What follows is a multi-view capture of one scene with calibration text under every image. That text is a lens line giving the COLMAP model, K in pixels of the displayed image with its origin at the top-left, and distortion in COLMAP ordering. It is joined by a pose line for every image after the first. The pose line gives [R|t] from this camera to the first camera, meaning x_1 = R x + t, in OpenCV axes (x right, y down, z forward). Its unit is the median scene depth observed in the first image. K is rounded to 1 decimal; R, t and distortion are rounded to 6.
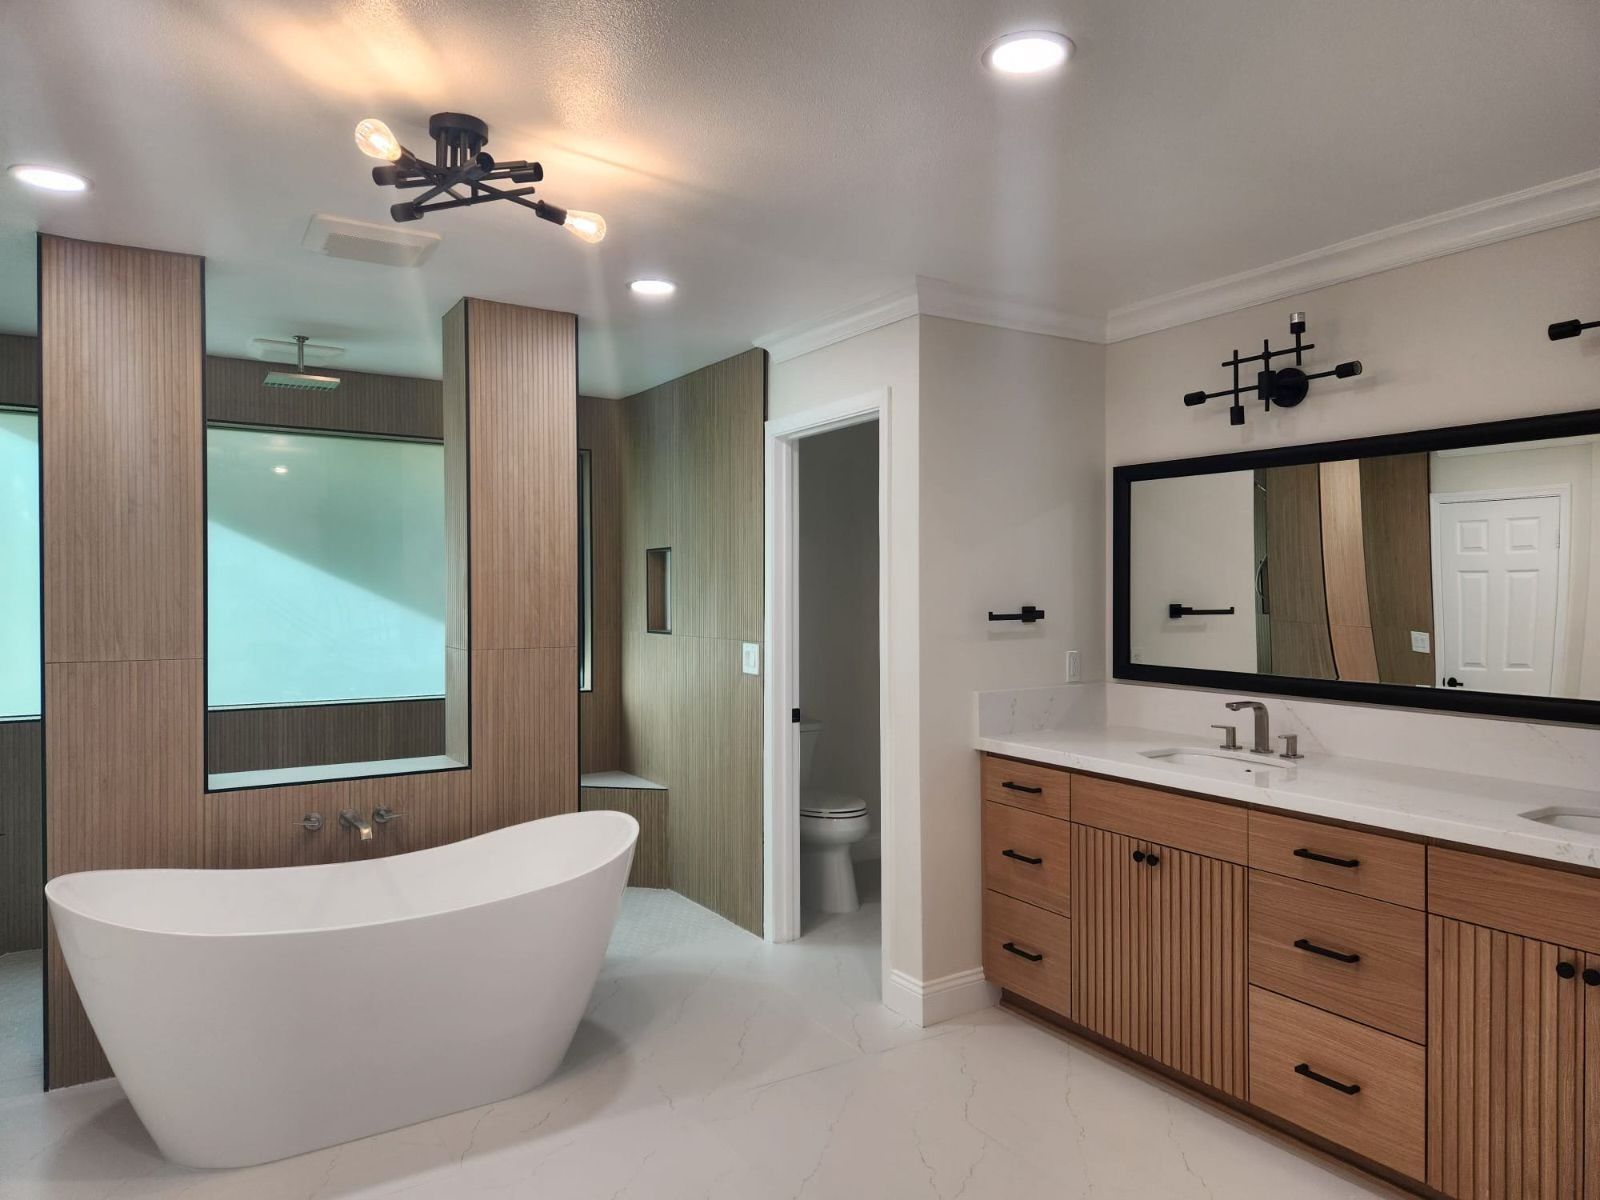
lens RADIAL K [[1098.6, 0, 804.2], [0, 1098.6, 582.6], [0, 0, 1]] dist [0.087047, -0.080339]
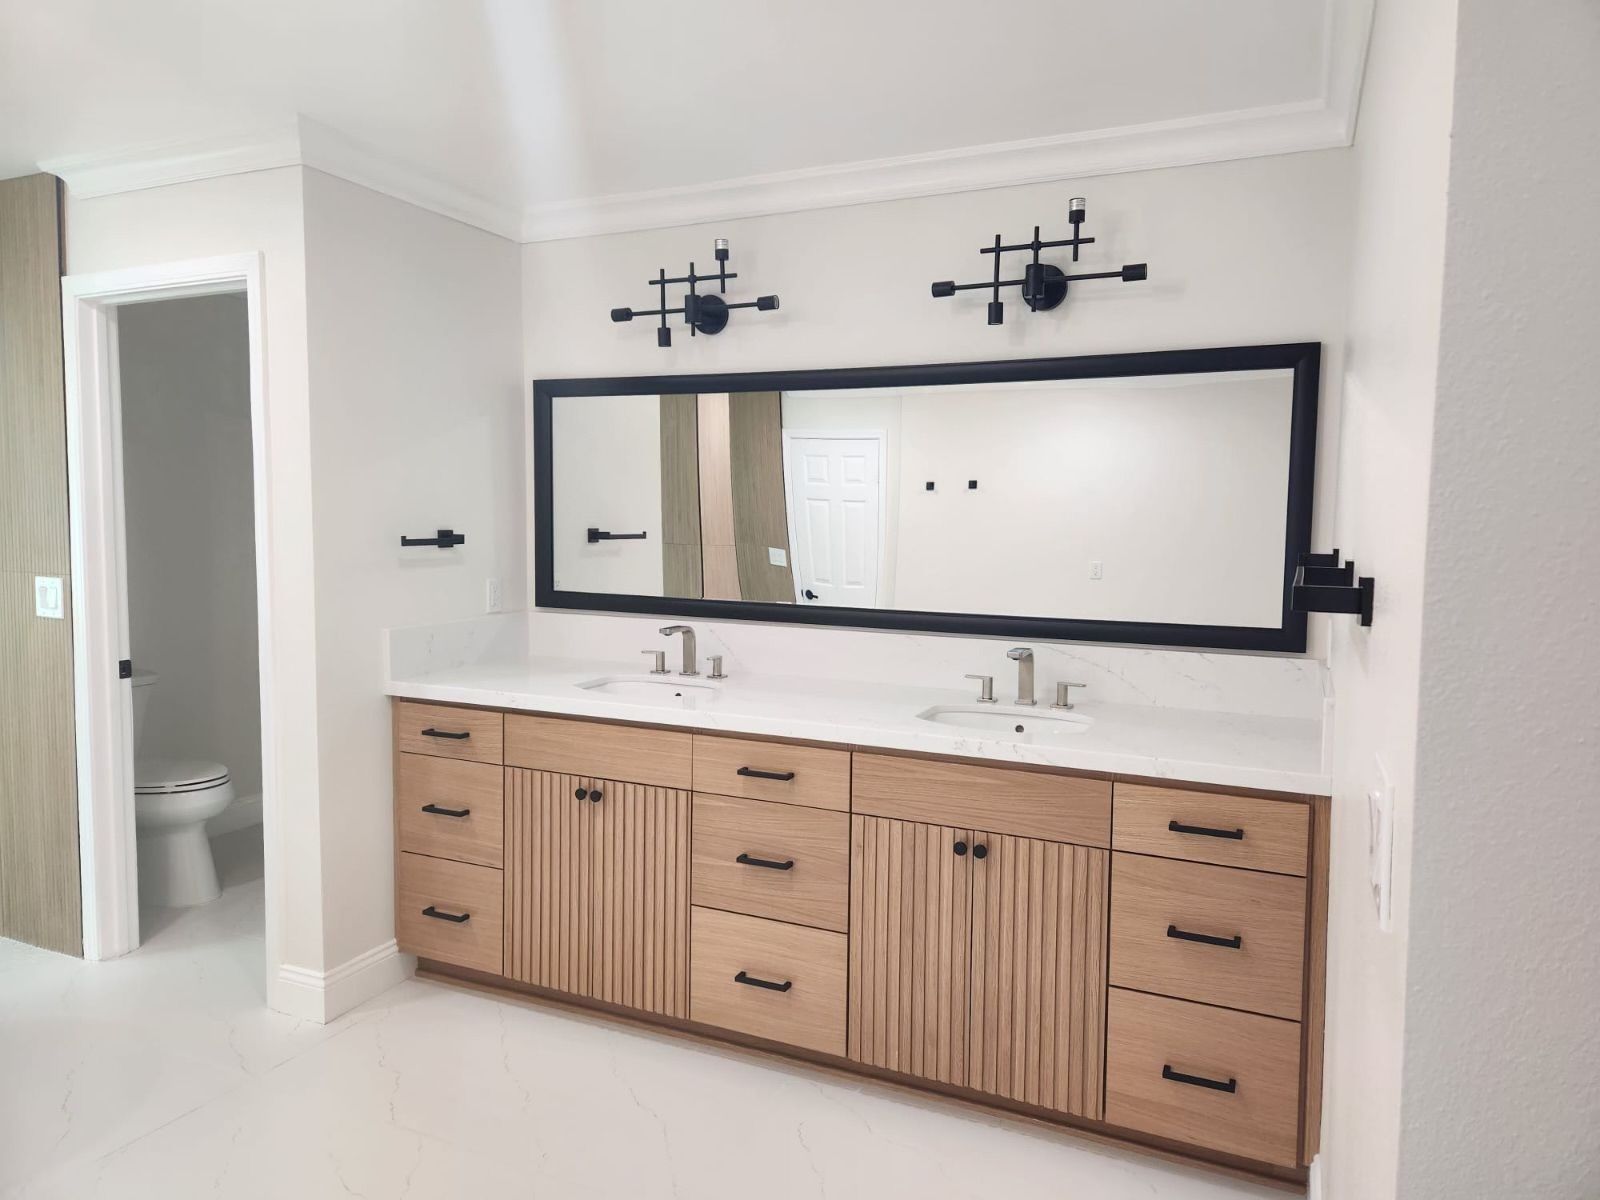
lens RADIAL K [[1098.6, 0, 804.2], [0, 1098.6, 582.6], [0, 0, 1]] dist [0.087047, -0.080339]
pose [[0.833811, -0.021733, 0.551623, -0.053409], [-0.018386, 0.997577, 0.067095, -0.001368], [-0.551744, -0.066086, 0.831391, 0.108095]]
